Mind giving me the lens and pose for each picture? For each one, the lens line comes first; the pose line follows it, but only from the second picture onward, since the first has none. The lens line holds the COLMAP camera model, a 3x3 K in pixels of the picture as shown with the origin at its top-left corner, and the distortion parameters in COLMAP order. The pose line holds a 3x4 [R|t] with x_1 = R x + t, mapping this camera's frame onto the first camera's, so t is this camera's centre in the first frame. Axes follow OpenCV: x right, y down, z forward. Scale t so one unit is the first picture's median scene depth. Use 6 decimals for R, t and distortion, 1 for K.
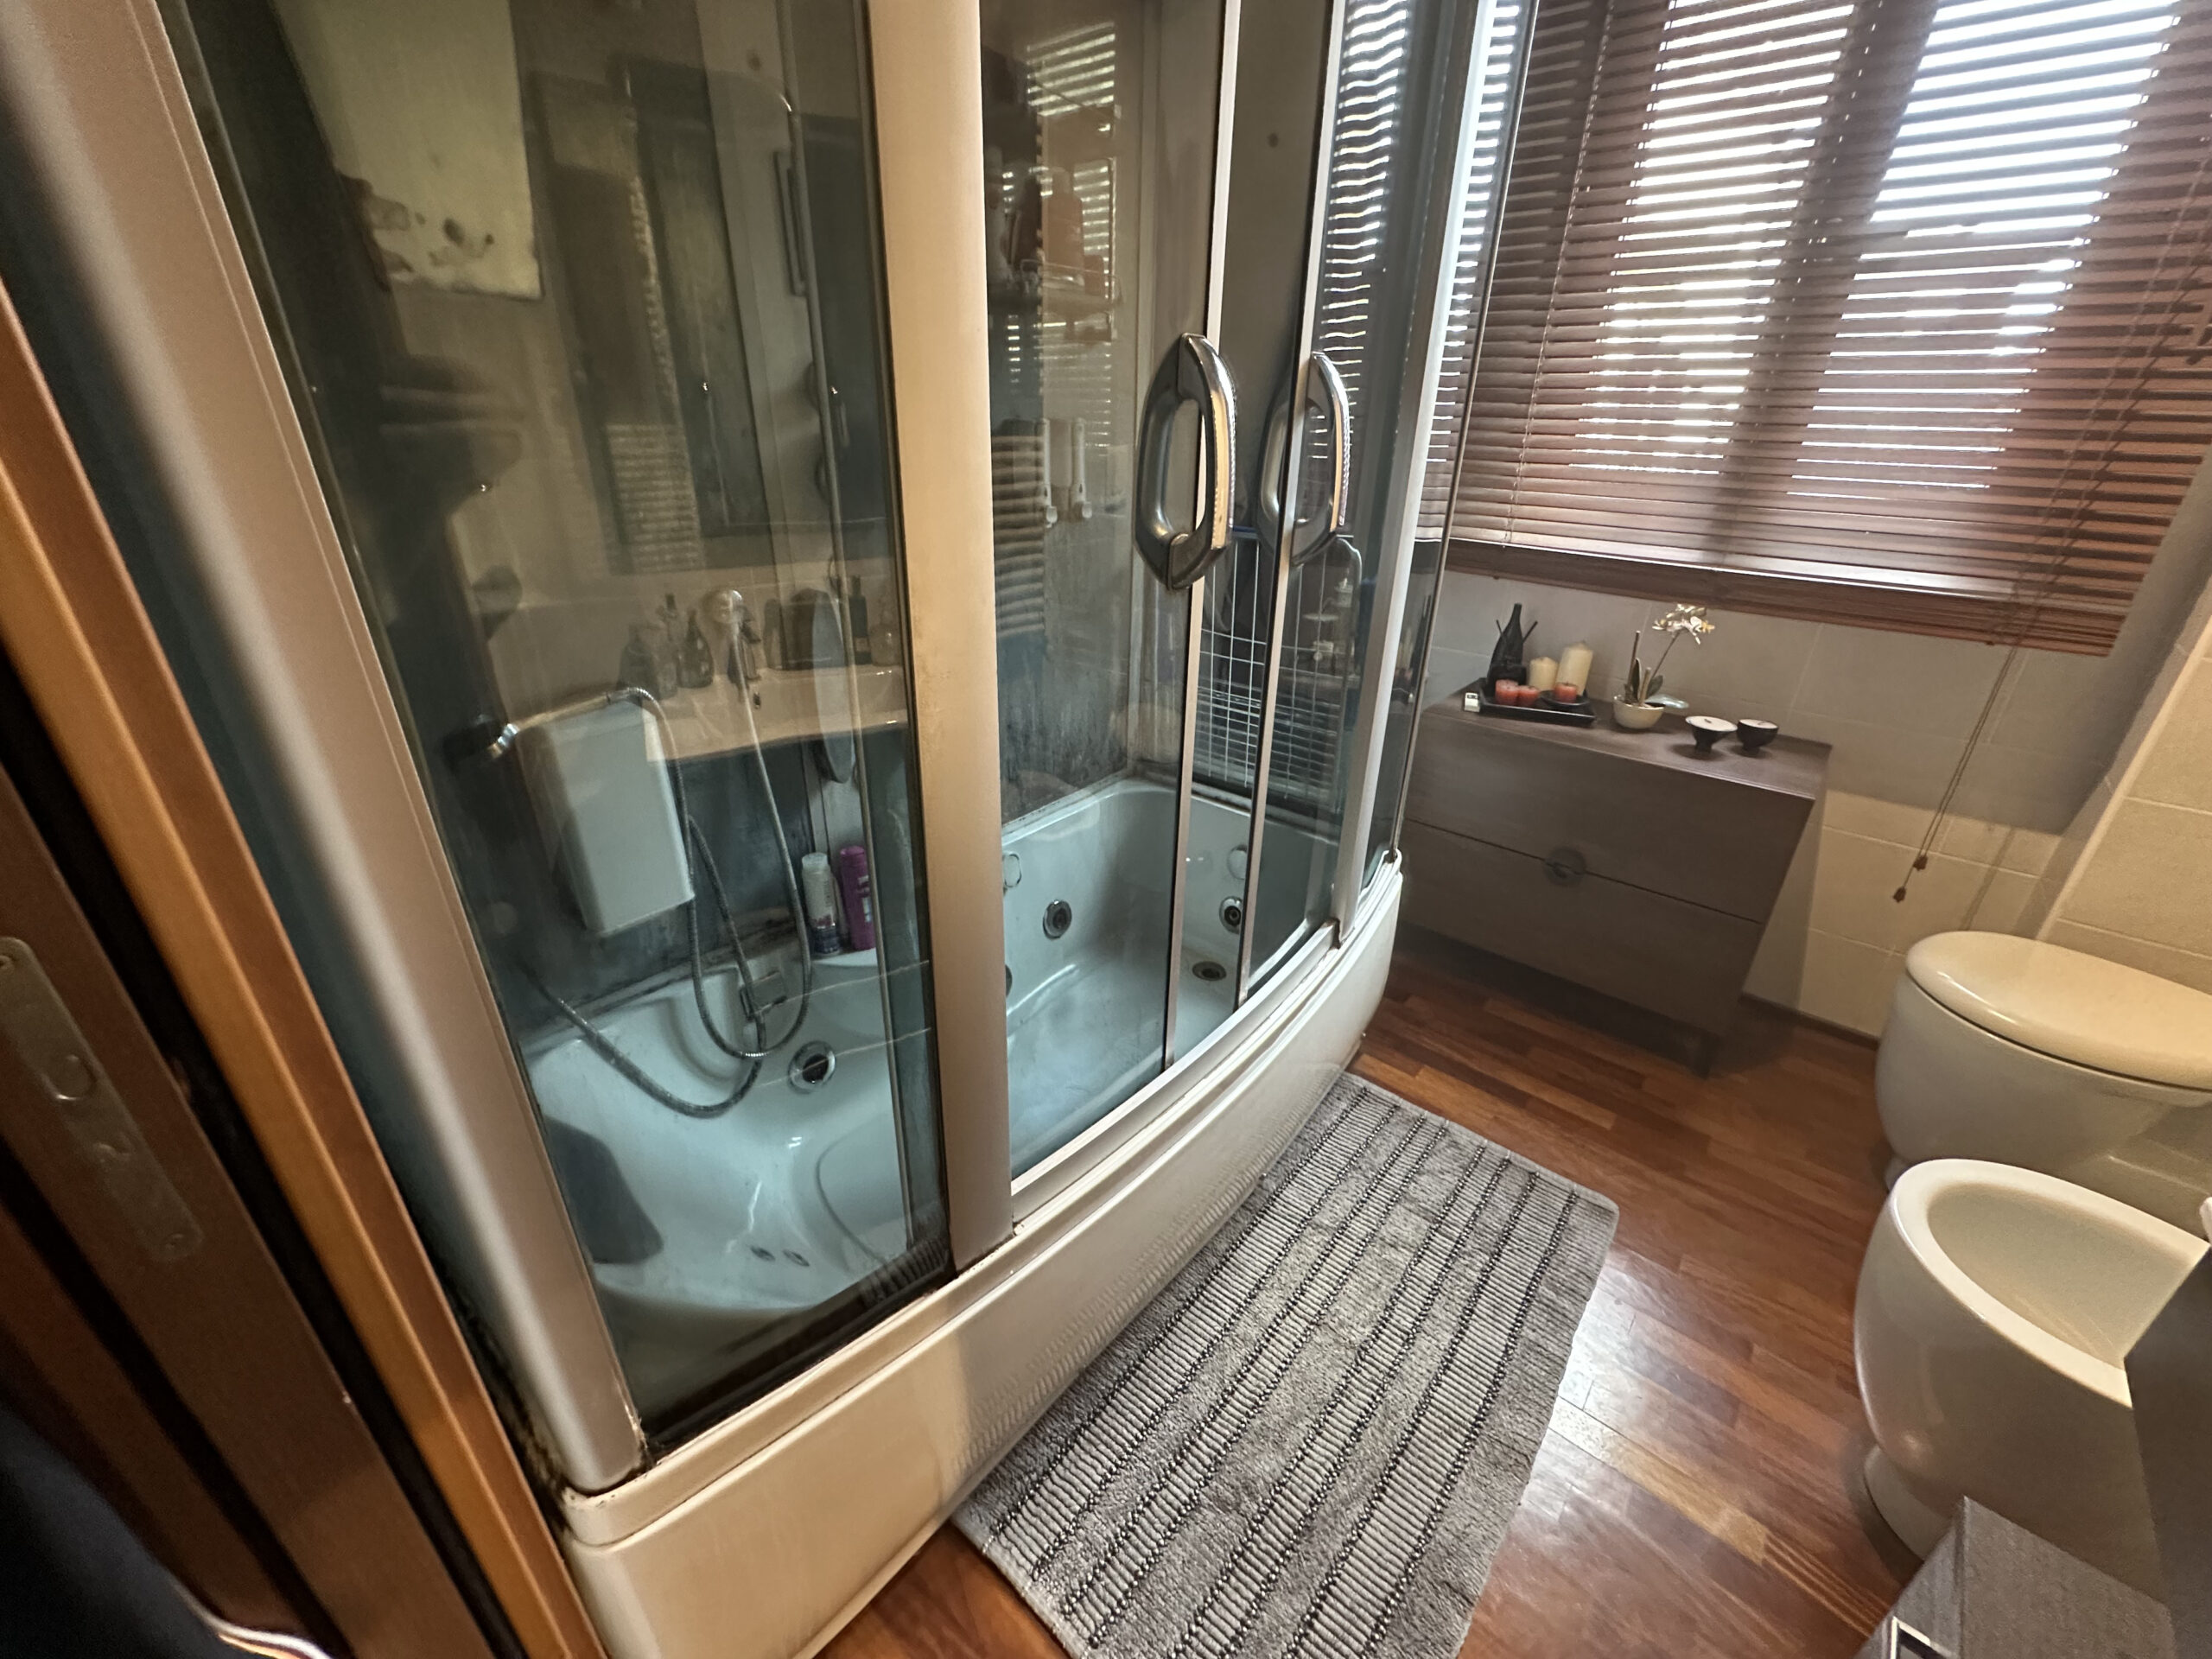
lens RADIAL K [[889.3, 0, 1104.8], [0, 889.3, 828.2], [0, 0, 1]] dist [-0.006795, 0.001544]
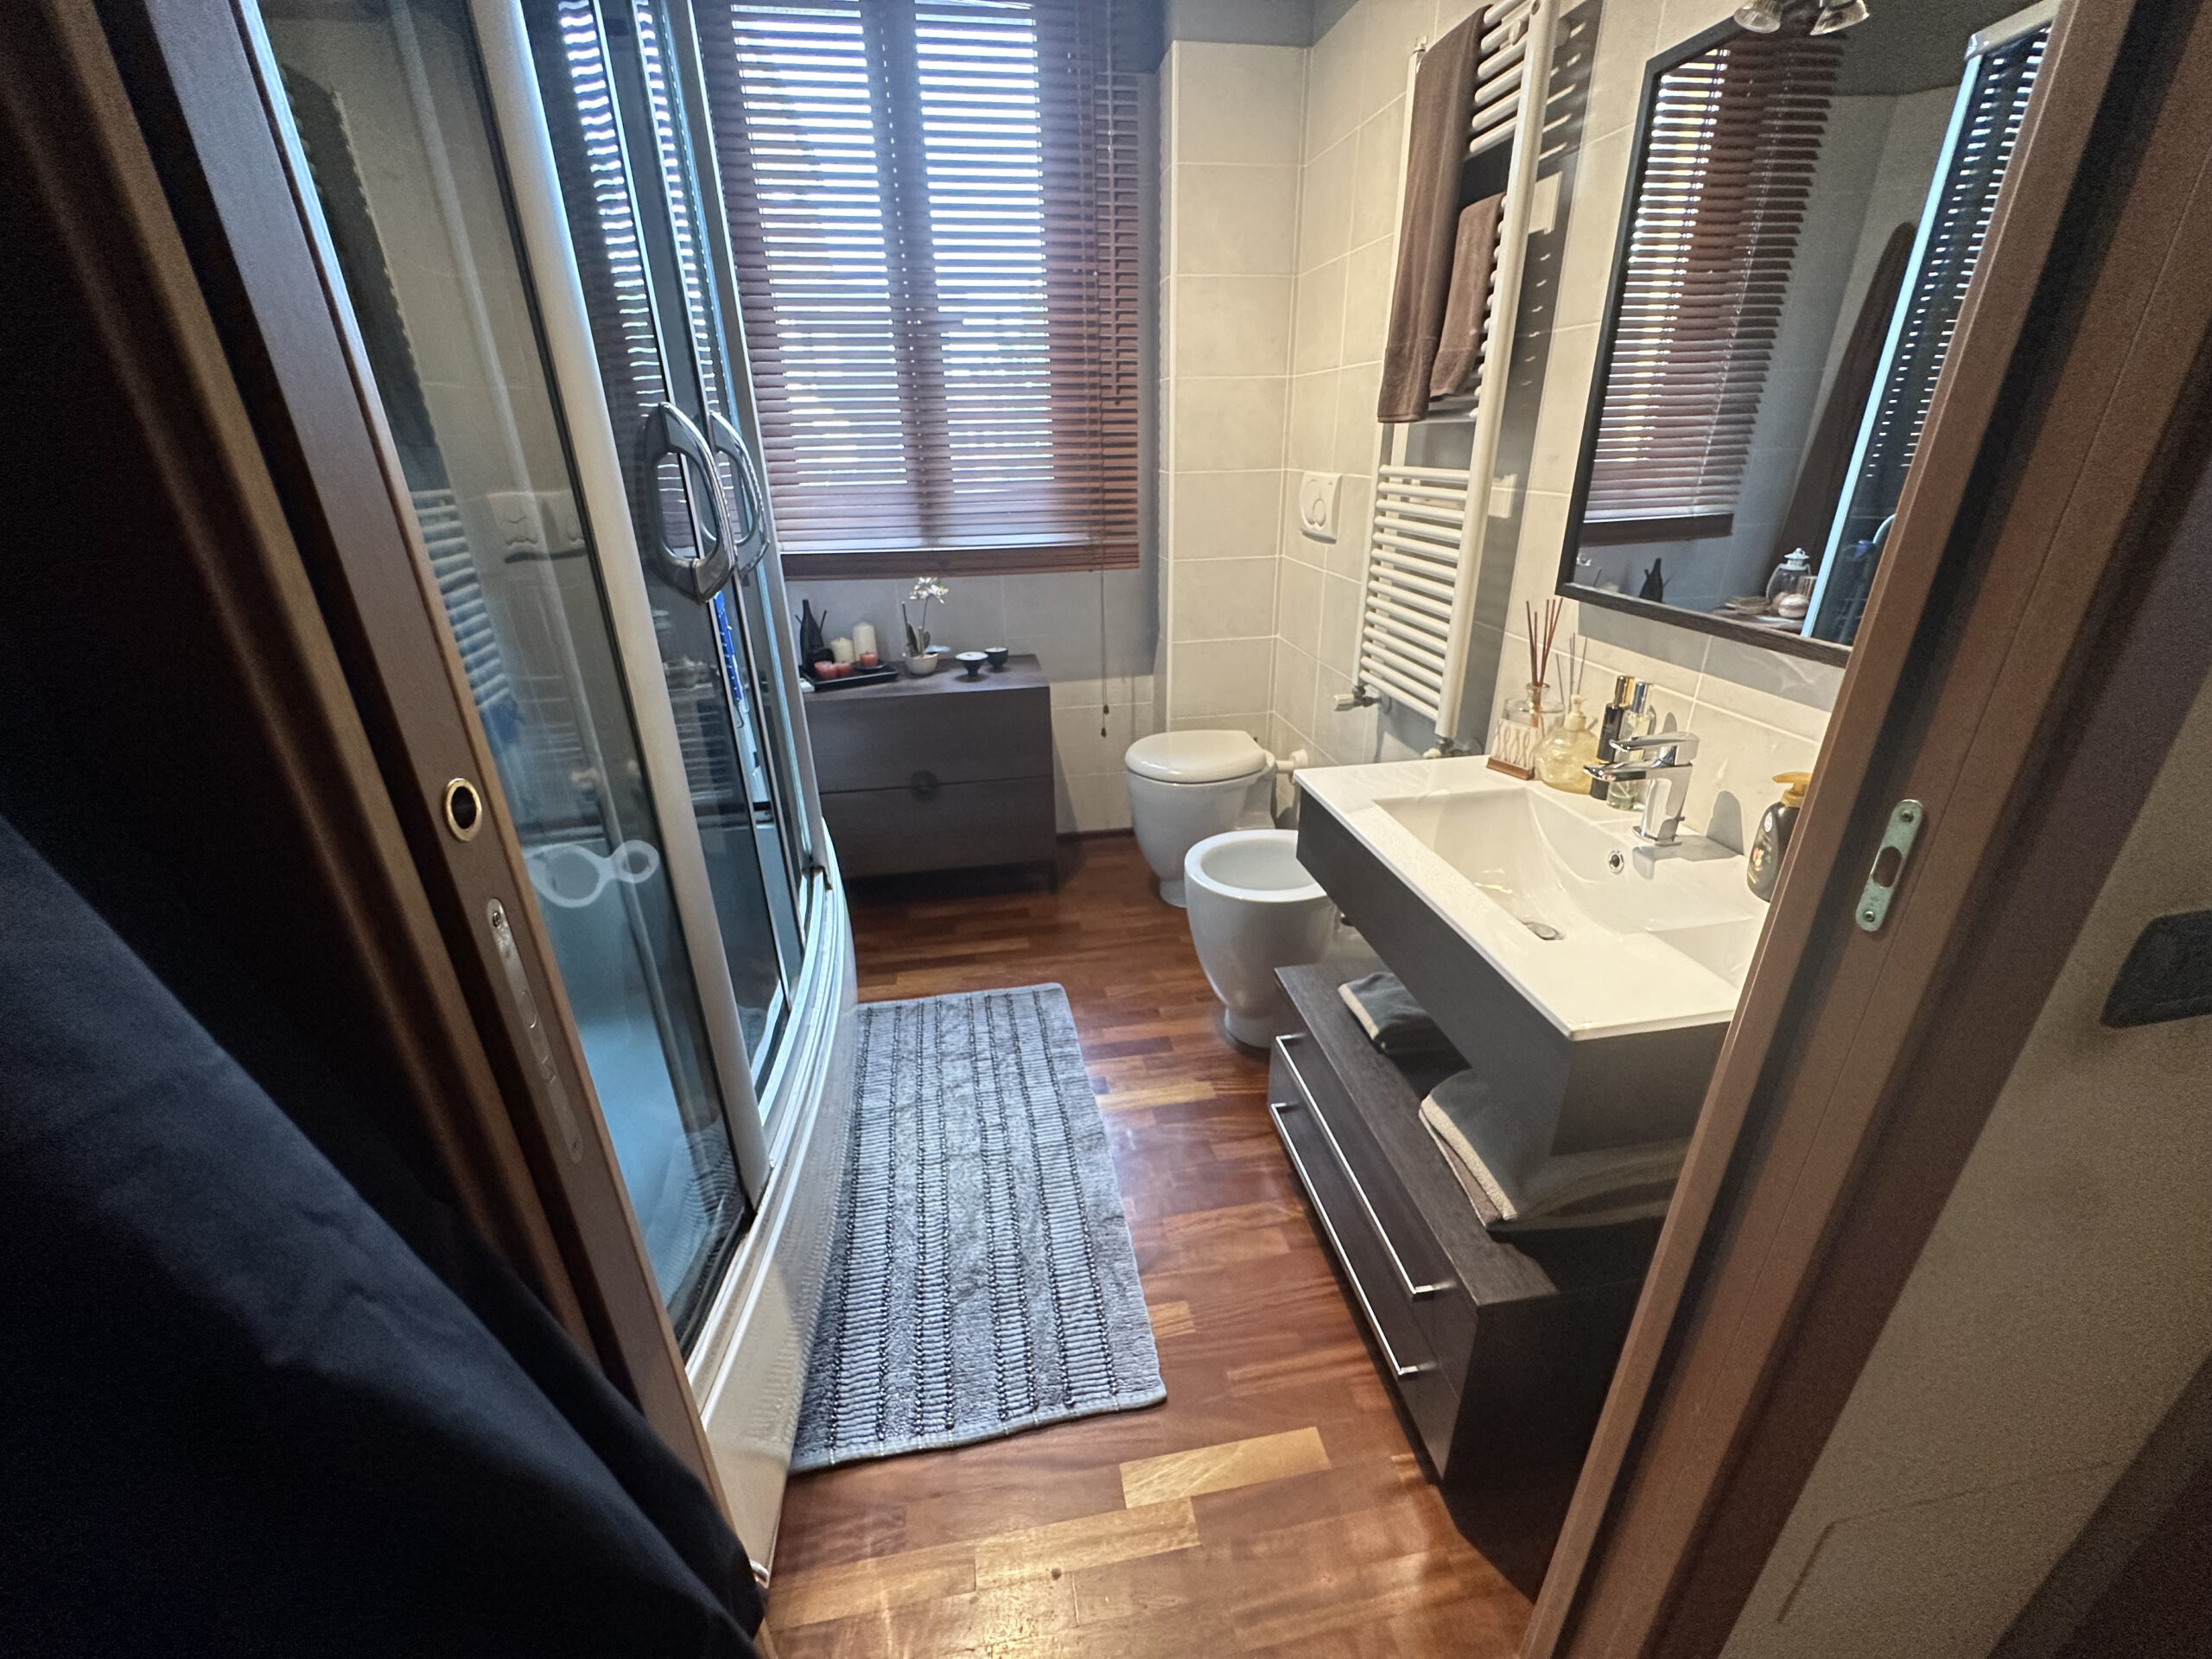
lens RADIAL K [[889.3, 0, 1104.8], [0, 889.3, 828.2], [0, 0, 1]] dist [-0.006795, 0.001544]
pose [[0.635817, -0.339178, 0.693322, -0.283596], [0.352992, 0.926608, 0.129589, 0.030191], [-0.686392, 0.162342, 0.708880, -0.111797]]
